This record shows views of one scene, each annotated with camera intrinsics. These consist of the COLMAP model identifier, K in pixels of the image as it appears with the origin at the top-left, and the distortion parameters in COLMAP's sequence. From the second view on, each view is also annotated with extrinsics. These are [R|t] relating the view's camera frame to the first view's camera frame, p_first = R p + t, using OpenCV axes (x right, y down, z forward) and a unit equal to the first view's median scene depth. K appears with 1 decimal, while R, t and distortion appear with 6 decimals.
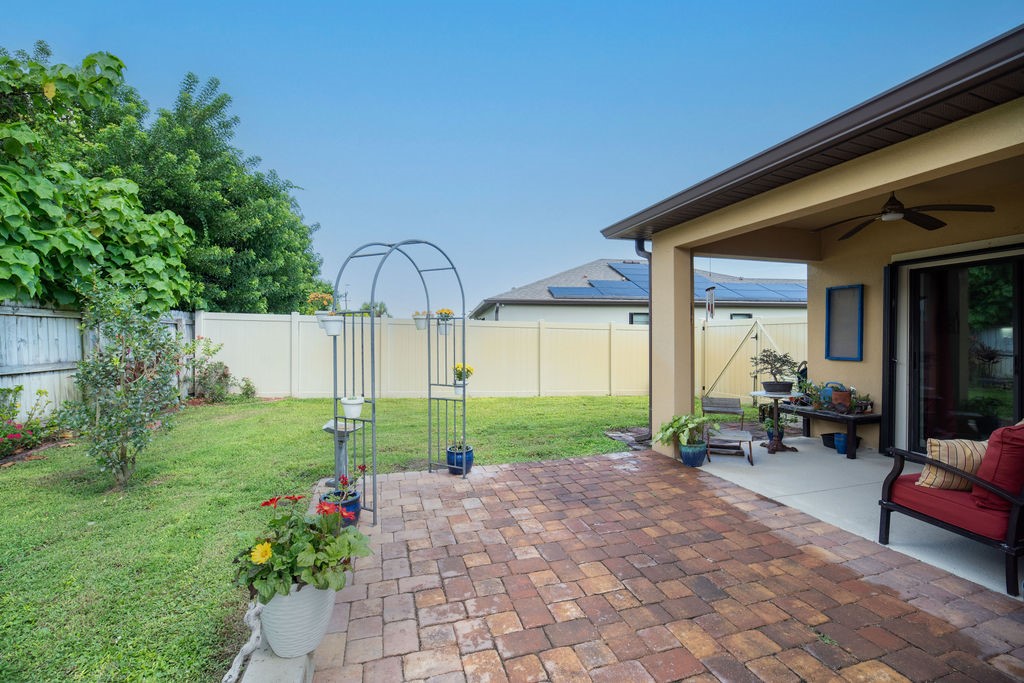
lens RADIAL K [[445.4, 0, 511.7], [0, 445.4, 341.7], [0, 0, 1]] dist [-0.009005, -0.002197]
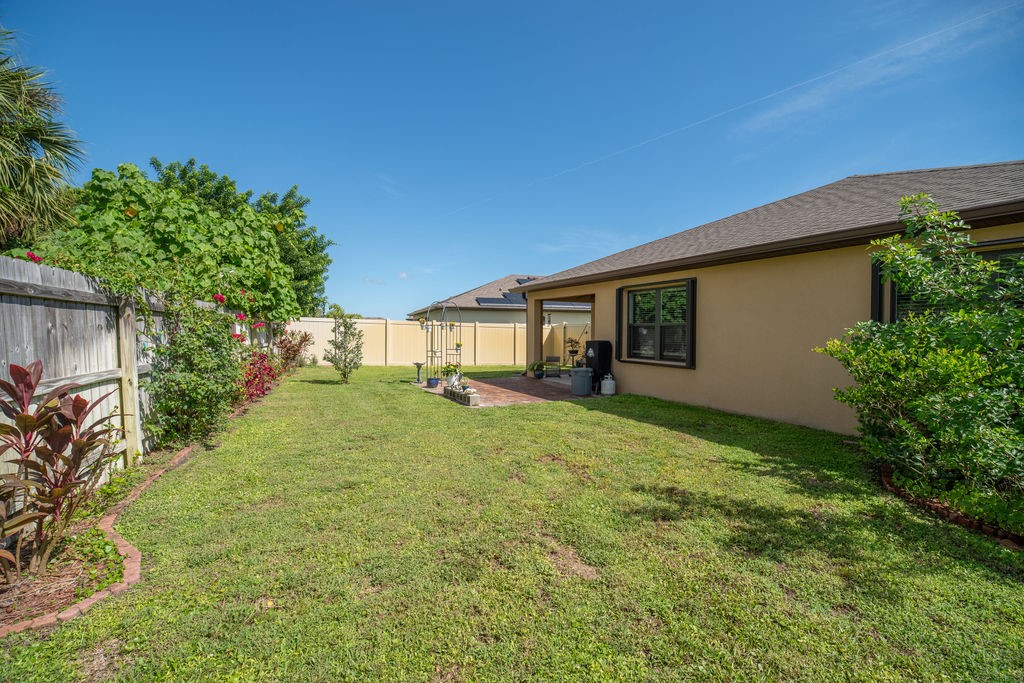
lens RADIAL K [[445.4, 0, 511.5], [0, 445.4, 344.1], [0, 0, 1]] dist [-0.009005, -0.002197]
pose [[0.981241, 0.006450, 0.192679, -0.163684], [-0.010284, 0.999768, 0.018905, 0.004216], [-0.192512, -0.020532, 0.981080, -0.903724]]
